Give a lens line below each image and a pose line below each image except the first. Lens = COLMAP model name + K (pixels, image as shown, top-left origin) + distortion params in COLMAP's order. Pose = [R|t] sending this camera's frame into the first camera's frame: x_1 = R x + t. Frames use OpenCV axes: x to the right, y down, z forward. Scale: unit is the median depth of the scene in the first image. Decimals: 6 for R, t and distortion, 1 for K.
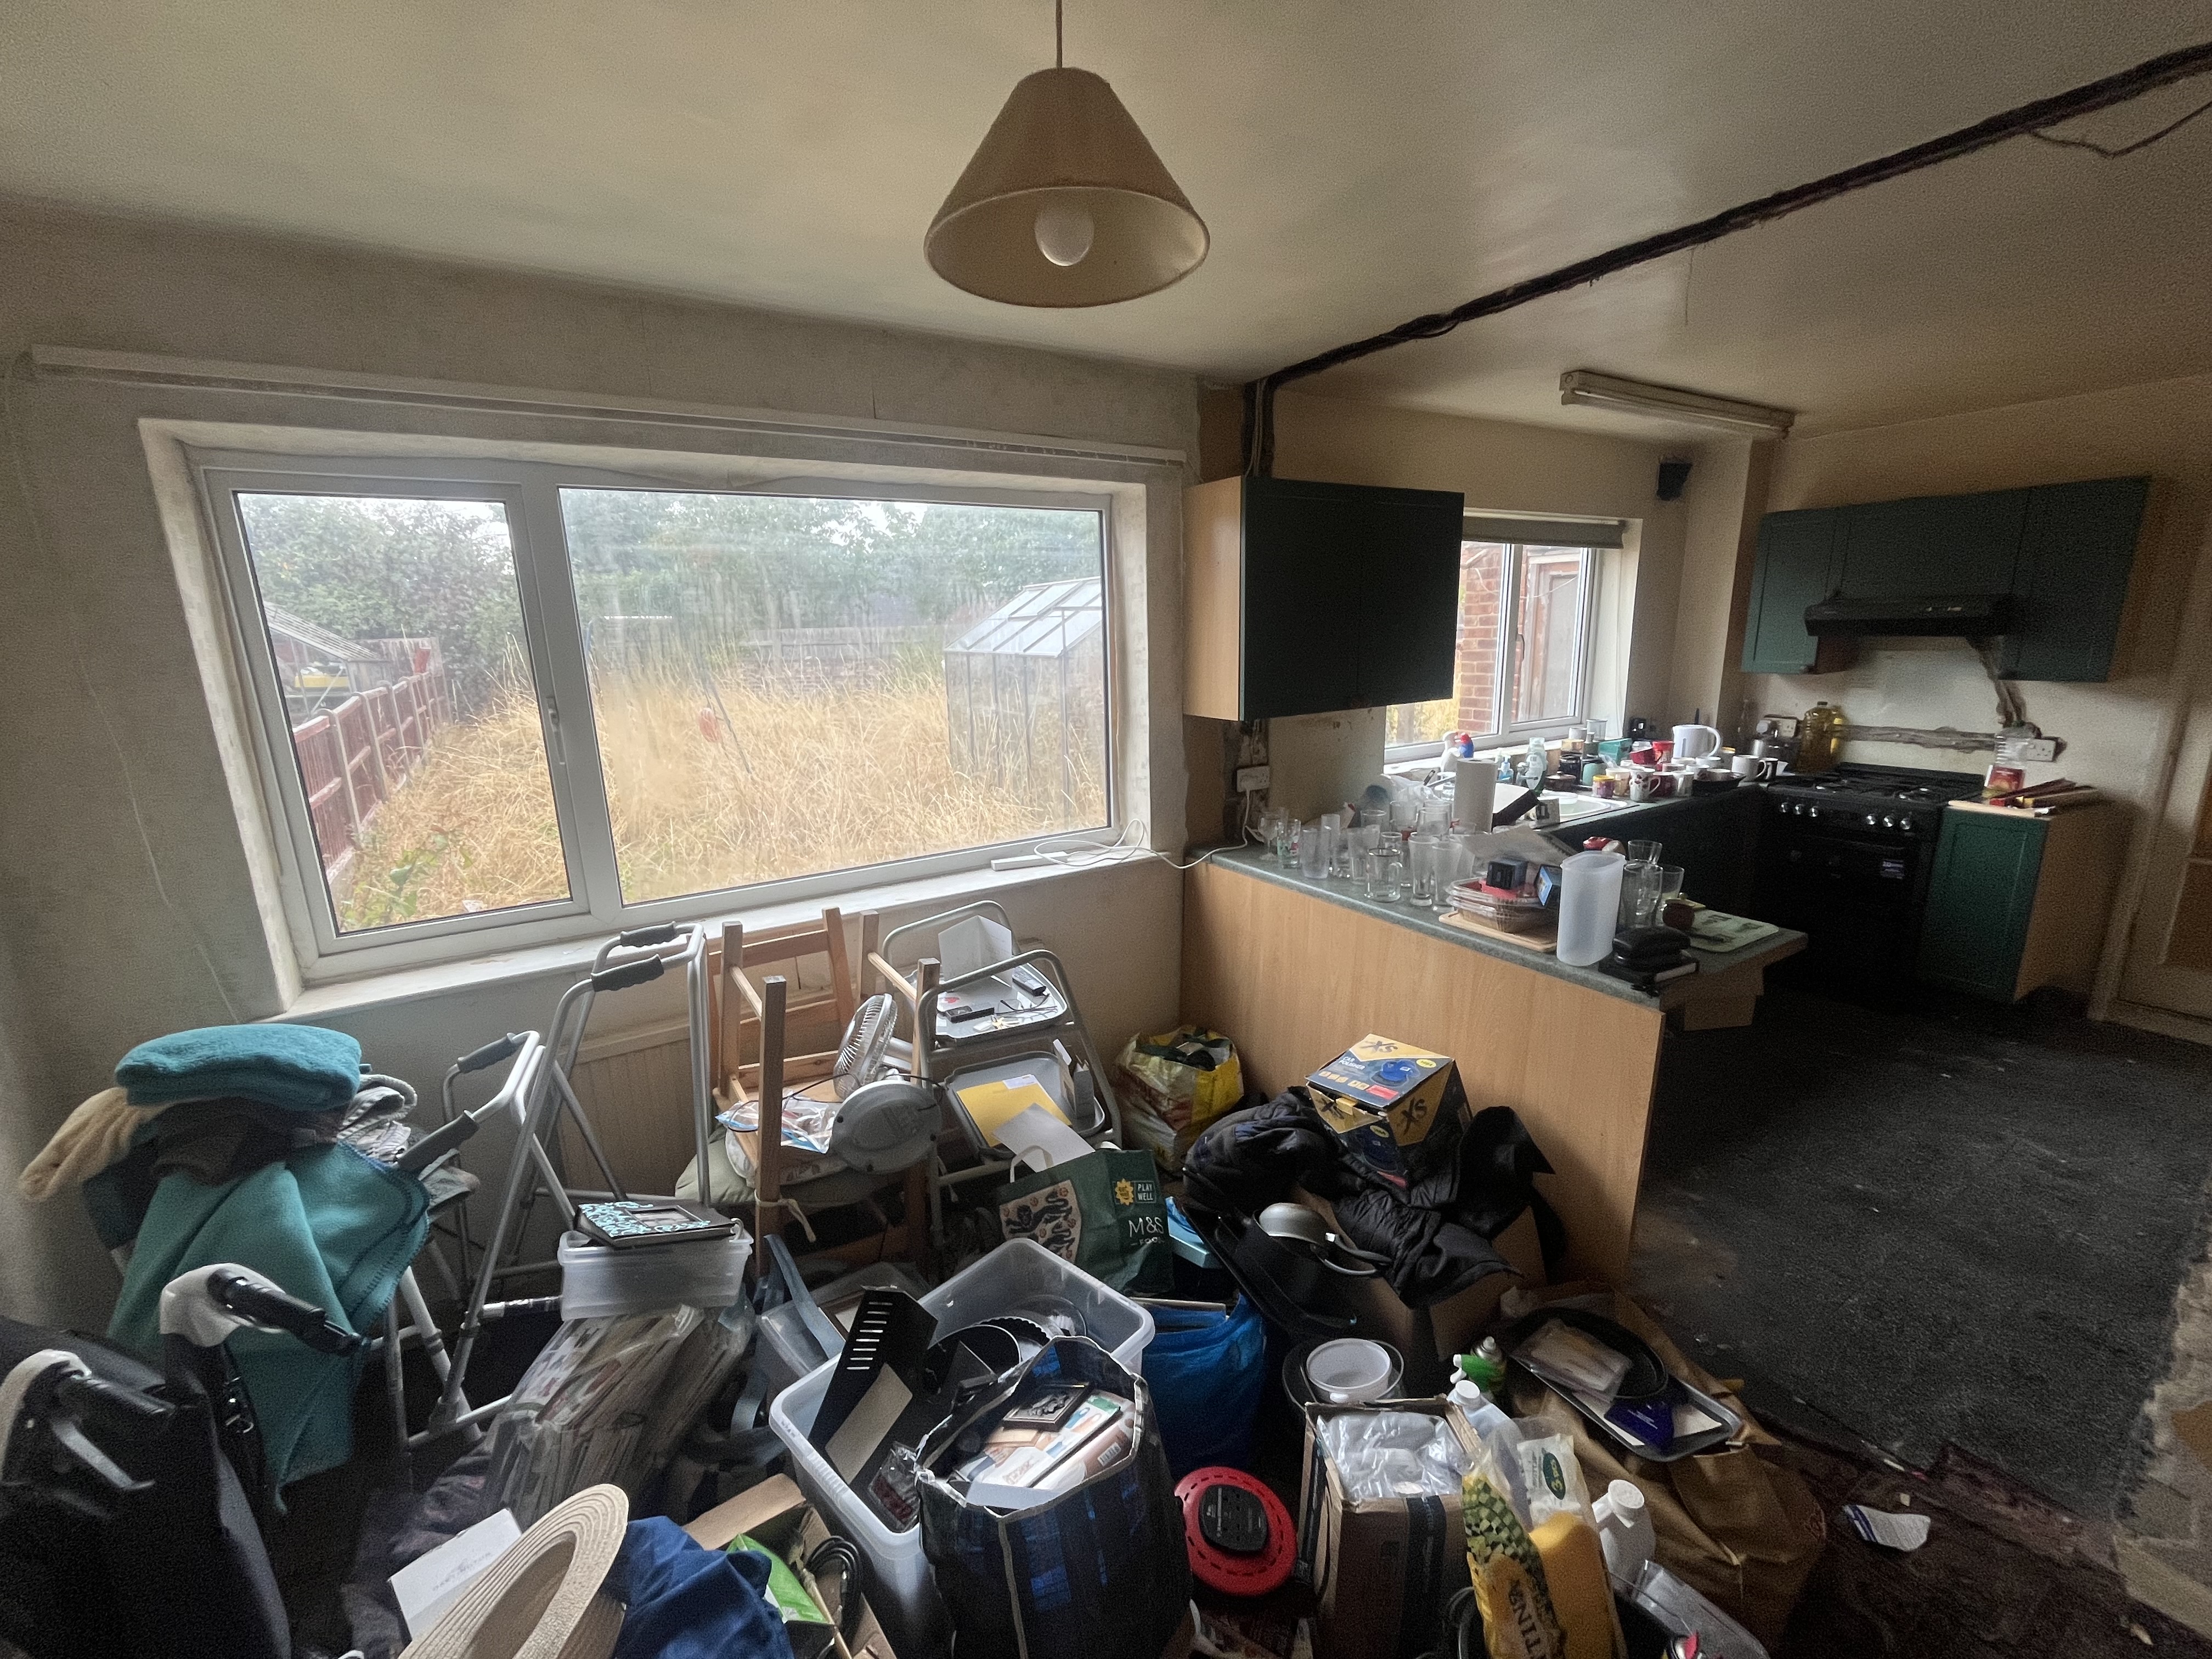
lens RADIAL K [[896.1, 0, 1097.6], [0, 896.1, 835.2], [0, 0, 1]] dist [-0.001050, -0.001277]
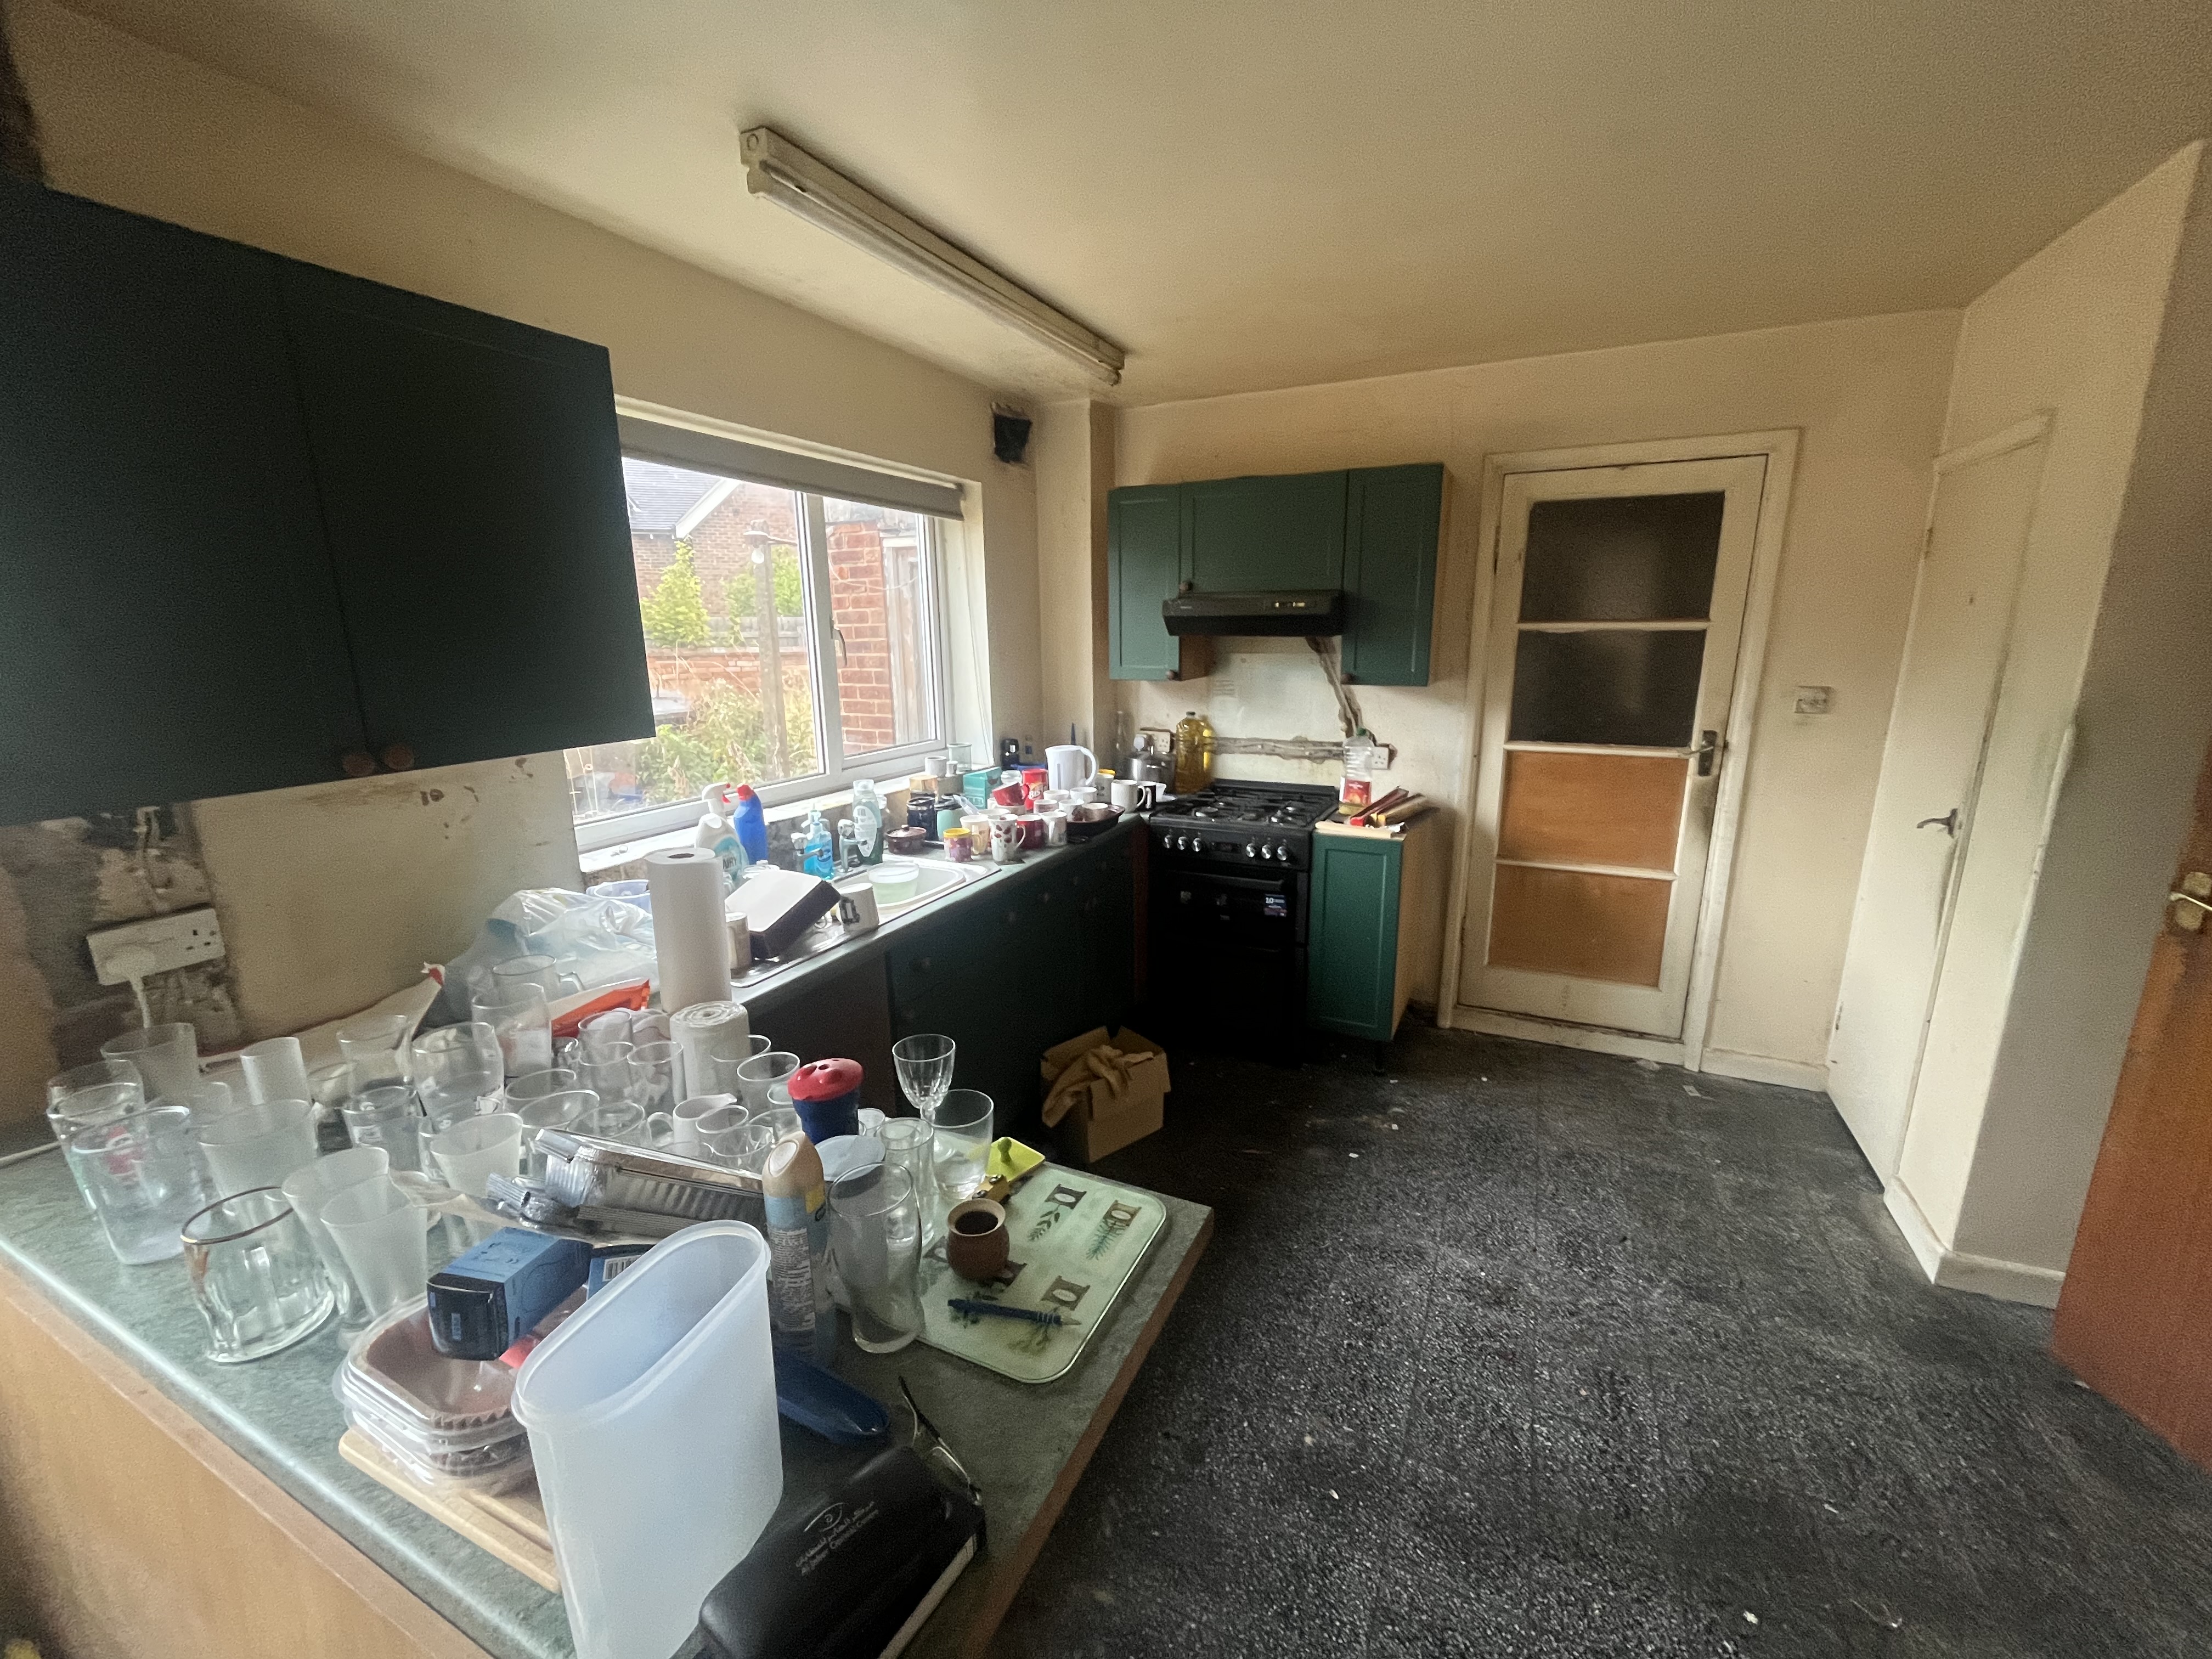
lens RADIAL K [[896.1, 0, 1097.6], [0, 896.1, 835.8], [0, 0, 1]] dist [-0.001050, -0.001277]
pose [[0.840921, -0.104722, 0.530929, 0.281809], [0.109173, 0.993754, 0.023096, -0.065101], [-0.530031, 0.038542, 0.847102, 0.343052]]
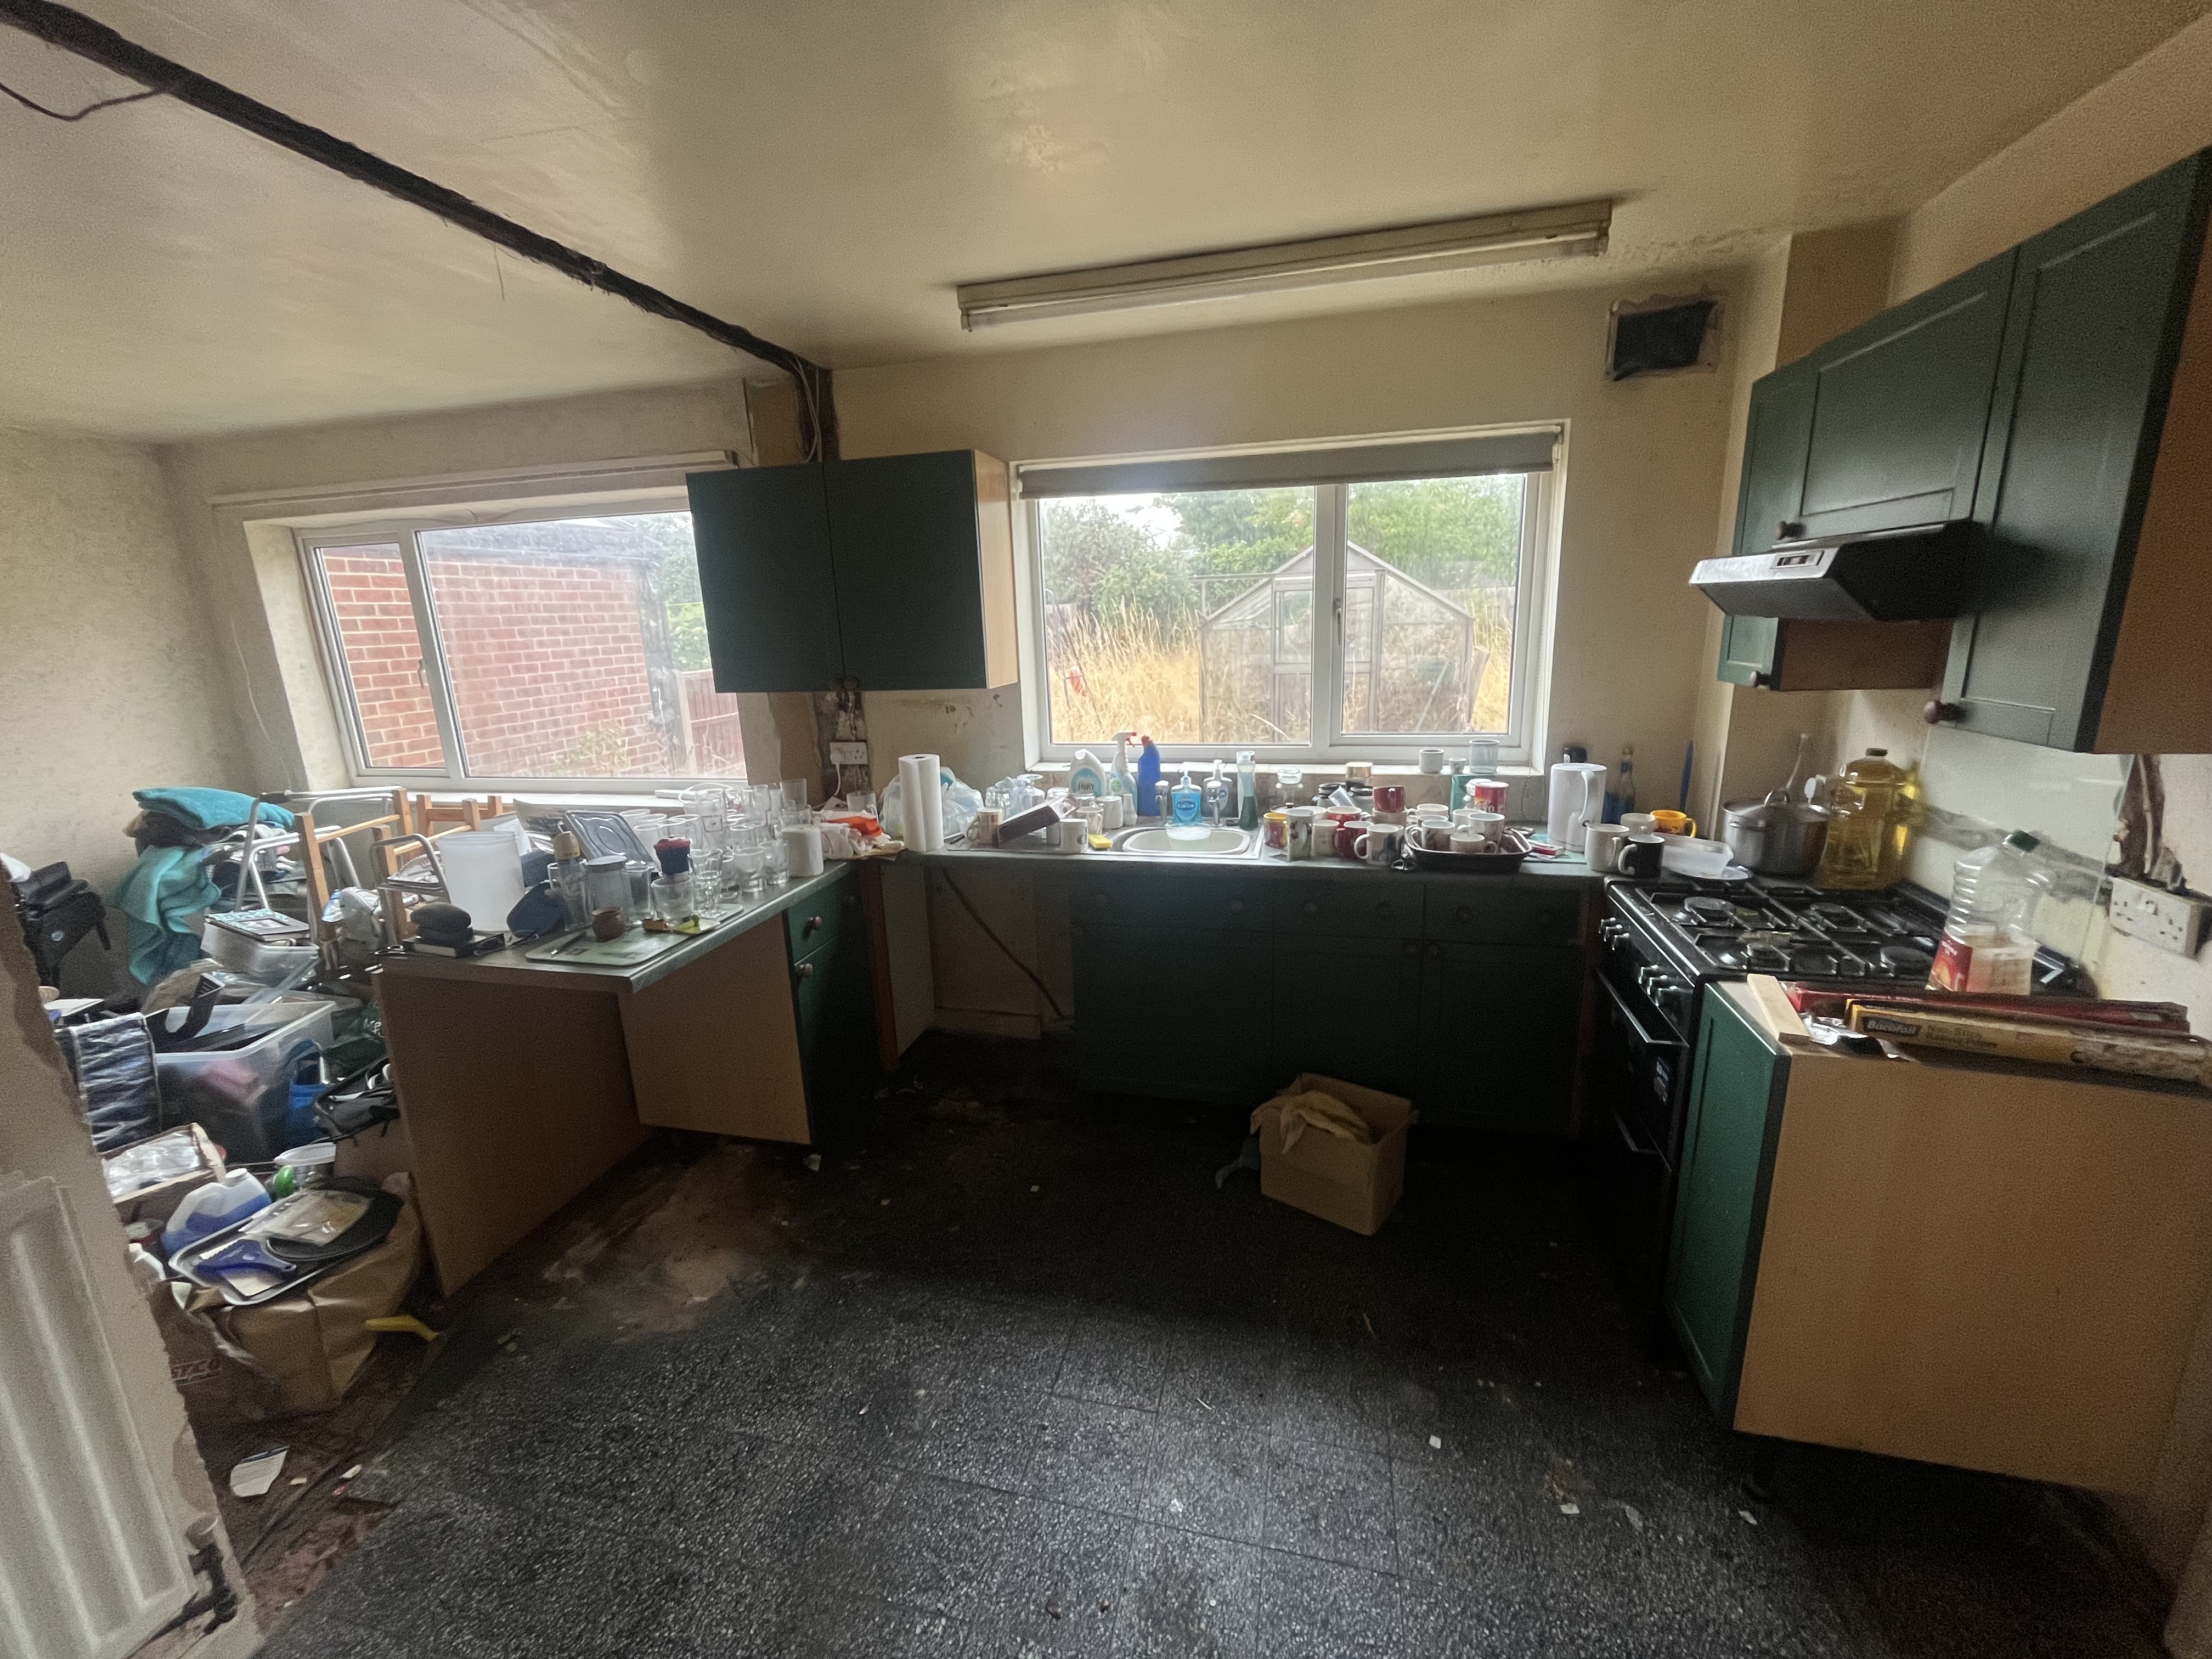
lens RADIAL K [[896.1, 0, 1096.0], [0, 896.1, 827.7], [0, 0, 1]] dist [-0.001050, -0.001277]
pose [[0.705972, 0.168757, -0.687840, 0.945023], [-0.146924, 0.984966, 0.090857, -0.097996], [0.692832, 0.036917, 0.720153, 0.389211]]
